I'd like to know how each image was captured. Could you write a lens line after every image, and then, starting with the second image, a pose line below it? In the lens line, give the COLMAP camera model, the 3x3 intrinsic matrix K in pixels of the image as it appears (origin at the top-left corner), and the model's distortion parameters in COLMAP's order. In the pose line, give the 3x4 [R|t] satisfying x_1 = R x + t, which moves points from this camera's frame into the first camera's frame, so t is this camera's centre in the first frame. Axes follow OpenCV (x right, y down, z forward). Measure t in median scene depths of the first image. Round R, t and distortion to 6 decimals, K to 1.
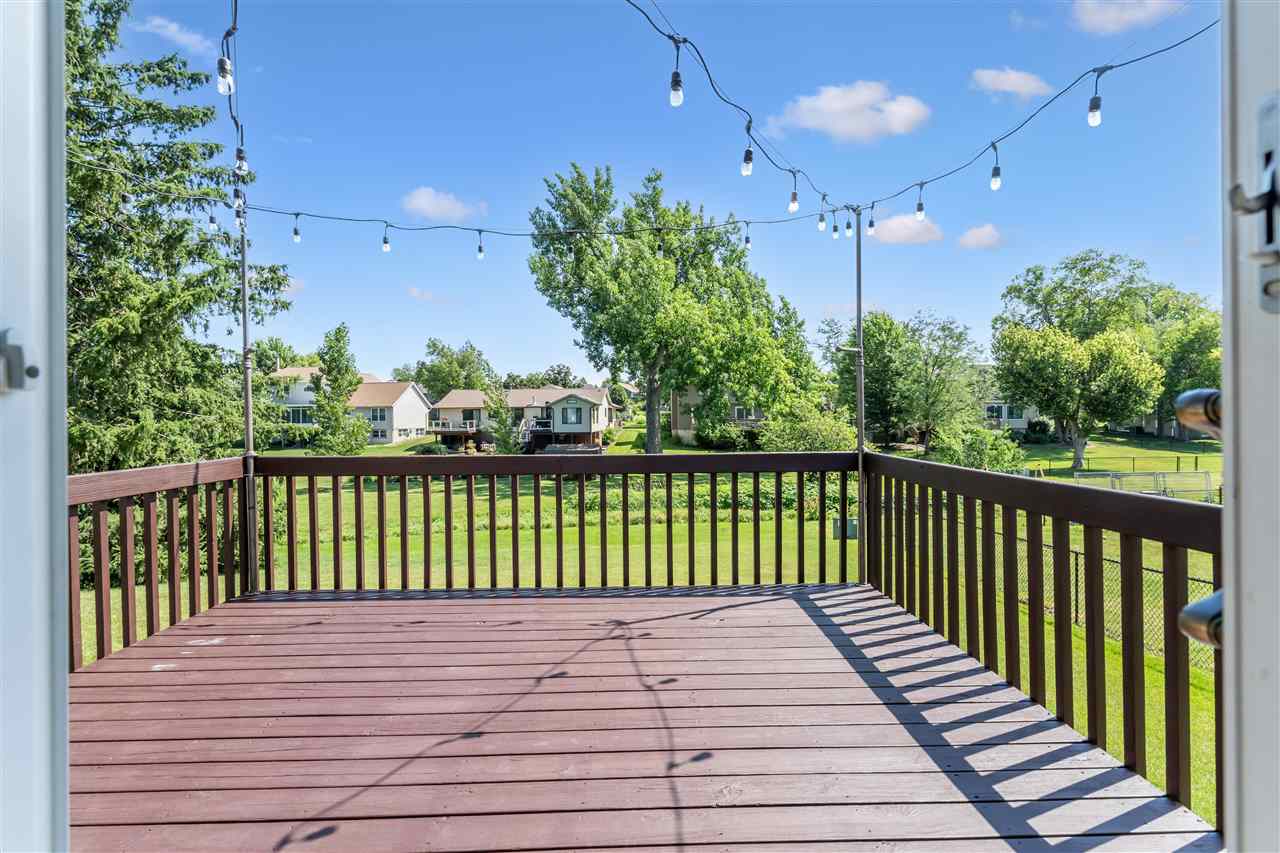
lens RADIAL K [[582.0, 0, 638.2], [0, 582.0, 423.9], [0, 0, 1]] dist [-0.002055, -0.000676]
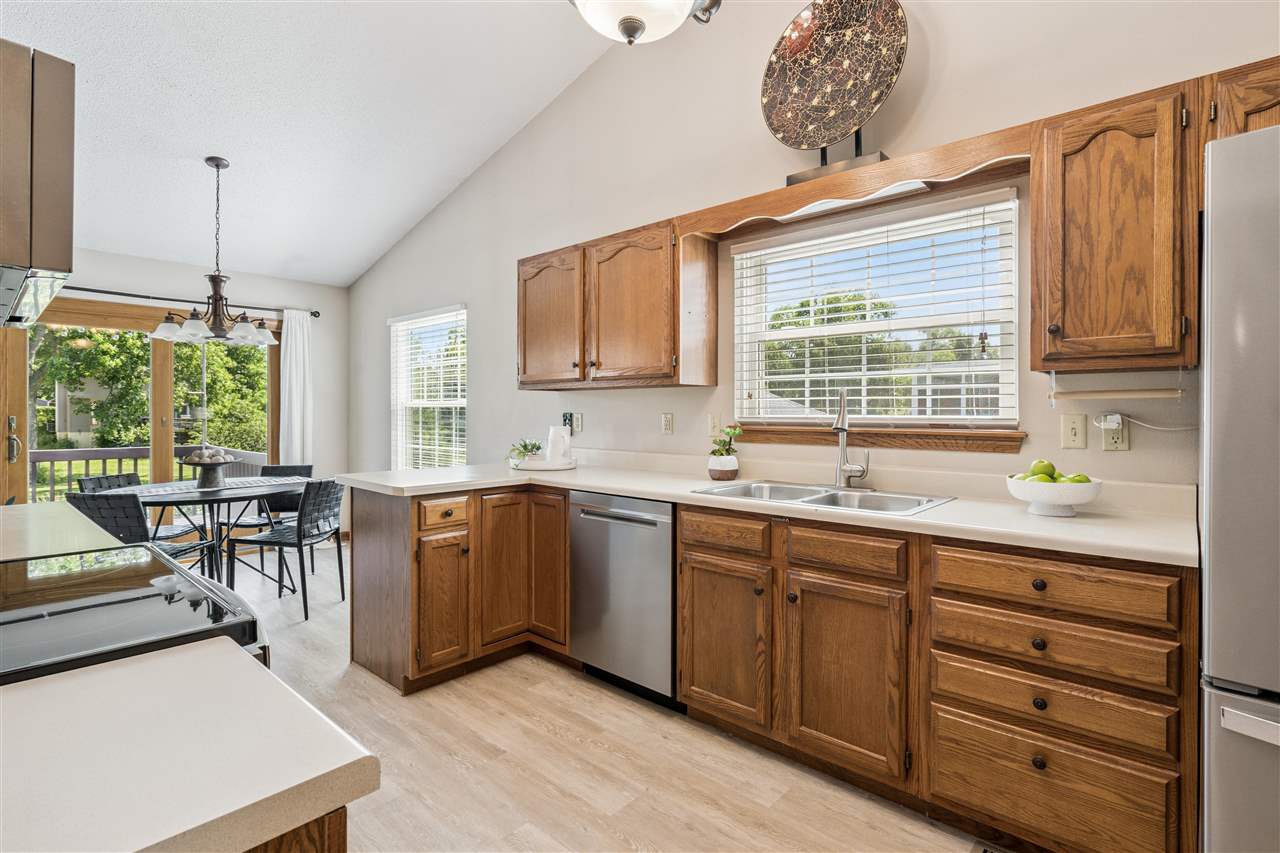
lens RADIAL K [[606.4, 0, 652.2], [0, 606.4, 415.6], [0, 0, 1]] dist [-0.013306, -0.000118]
pose [[0.664005, 0.010504, 0.747655, -0.016469], [-0.000469, 0.999907, -0.013632, -0.002358], [-0.747728, 0.008701, 0.663948, -0.163654]]
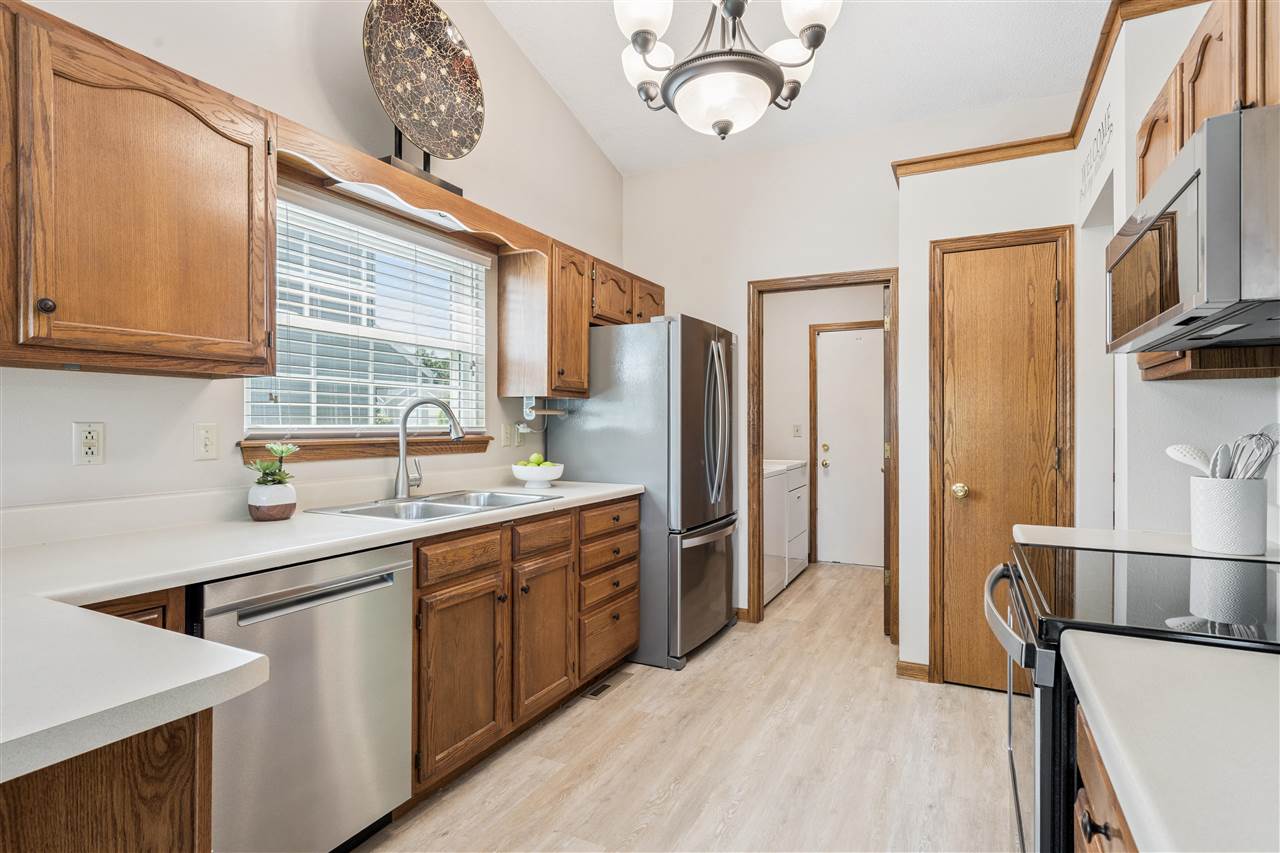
lens RADIAL K [[649.7, 0, 636.6], [0, 649.7, 422.2], [0, 0, 1]] dist [-0.000472, 0.000023]
pose [[-0.884049, 0.010080, 0.467286, -0.007129], [0.013343, 0.999904, 0.003675, -0.003568], [-0.467204, 0.009484, -0.884099, -0.080704]]
